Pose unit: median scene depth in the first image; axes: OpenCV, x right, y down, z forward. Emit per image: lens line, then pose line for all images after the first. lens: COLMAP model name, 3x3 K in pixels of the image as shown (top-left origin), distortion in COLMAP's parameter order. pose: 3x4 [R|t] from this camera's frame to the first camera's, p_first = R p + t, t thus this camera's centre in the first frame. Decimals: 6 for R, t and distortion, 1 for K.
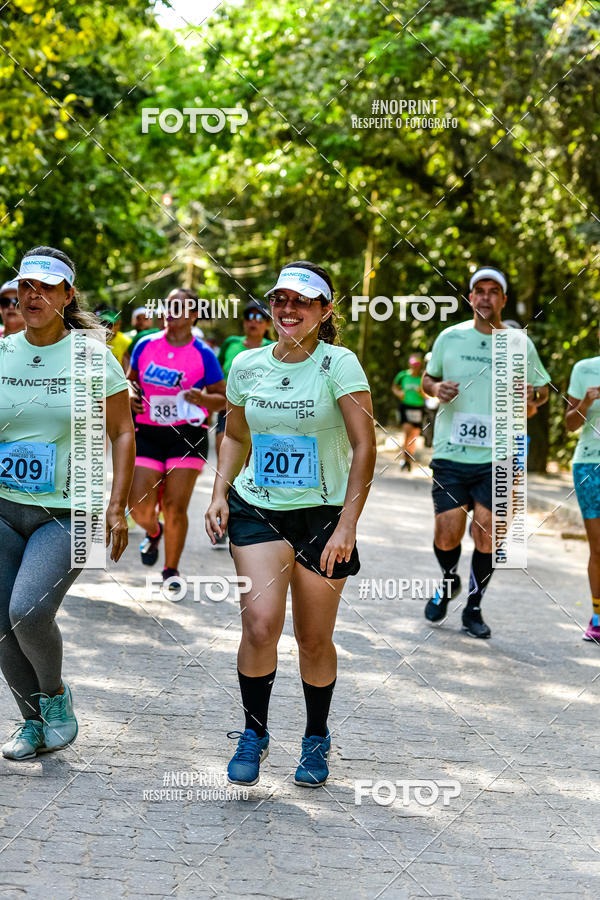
lens RADIAL K [[2778.2, 0, 300.0], [0, 2778.2, 450.0], [0, 0, 1]] dist [-0.104848, -2.314988]
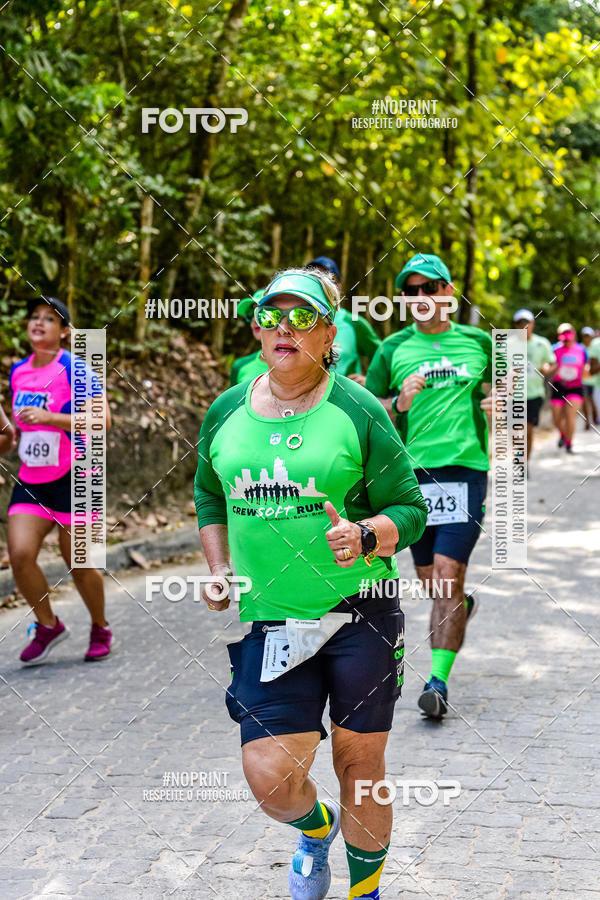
lens RADIAL K [[2425.3, 0, 335.0], [0, 2425.3, 408.1], [0, 0, 1]] dist [0.560450, 1.168324]
pose [[0.970396, -0.072383, -0.230416, 0.062115], [0.071699, 0.997362, -0.011351, -0.003990], [0.230630, -0.005506, 0.973026, -0.113813]]
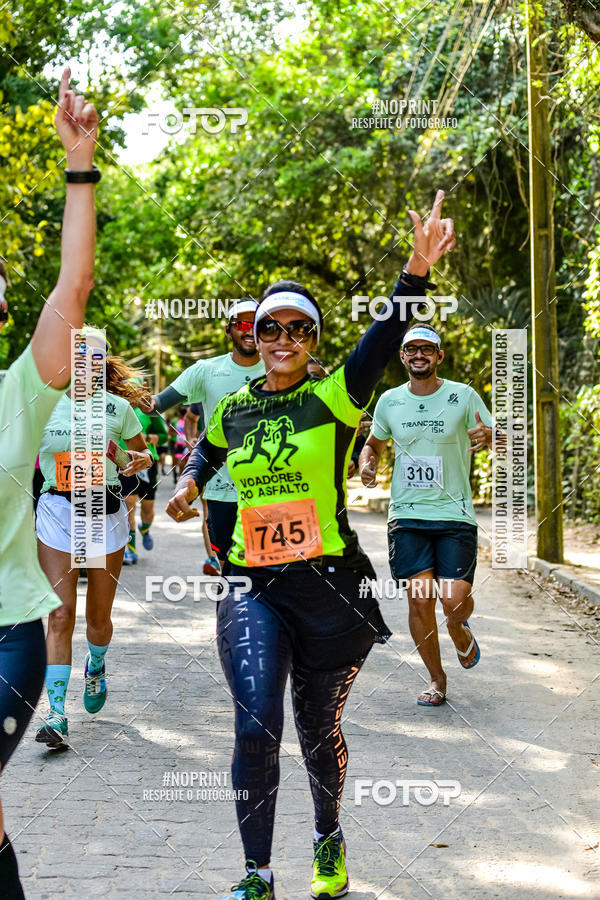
lens RADIAL K [[2259.3, 0, 327.1], [0, 2259.3, 429.7], [0, 0, 1]] dist [0.481352, 0.538743]
pose [[0.998704, -0.050669, 0.004827, 0.035105], [0.050798, 0.998196, -0.031999, 0.007645], [-0.003197, 0.032202, 0.999476, -0.048207]]
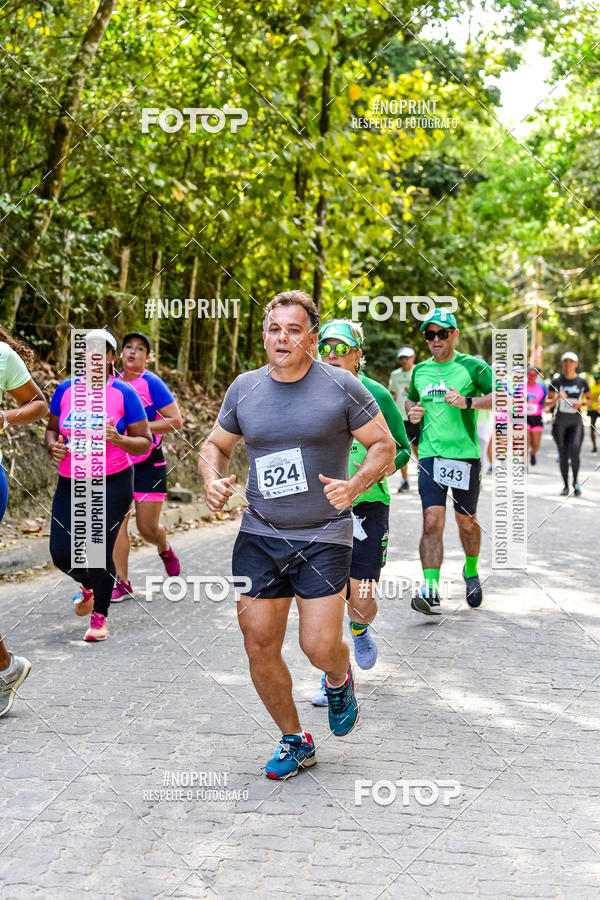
lens RADIAL K [[2425.3, 0, 335.0], [0, 2425.3, 408.1], [0, 0, 1]] dist [0.560450, 1.168324]
pose [[0.982443, -0.035762, -0.183101, 0.081907], [0.033555, 0.999322, -0.015135, -0.007200], [0.183518, 0.008725, 0.982978, -0.125798]]
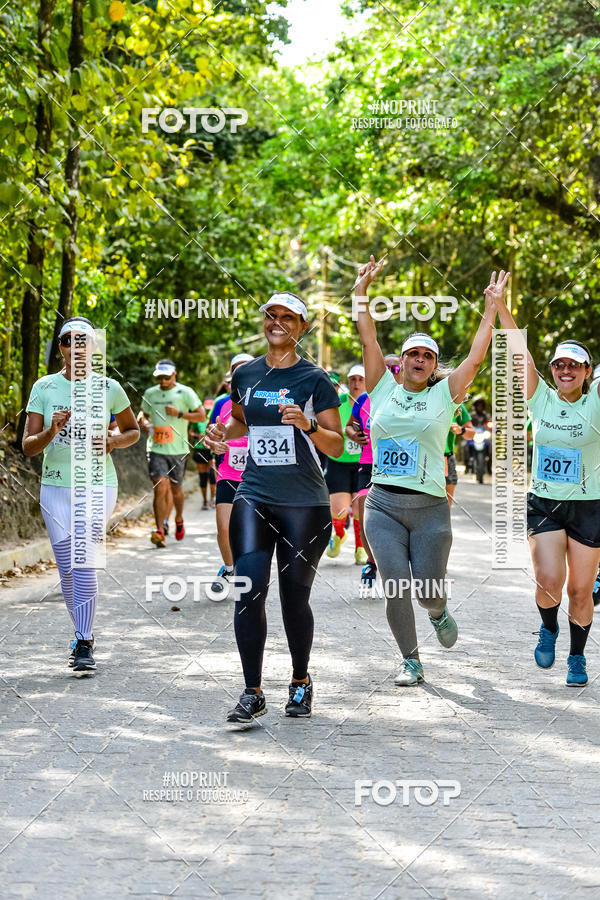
lens RADIAL K [[2861.4, 0, 300.0], [0, 2861.4, 450.0], [0, 0, 1]] dist [-0.189254, -1.804580]
pose [[0.997720, -0.049281, -0.046101, -0.004603], [0.048430, 0.998638, -0.019402, -0.000480], [0.046995, 0.017125, 0.998748, 0.020300]]
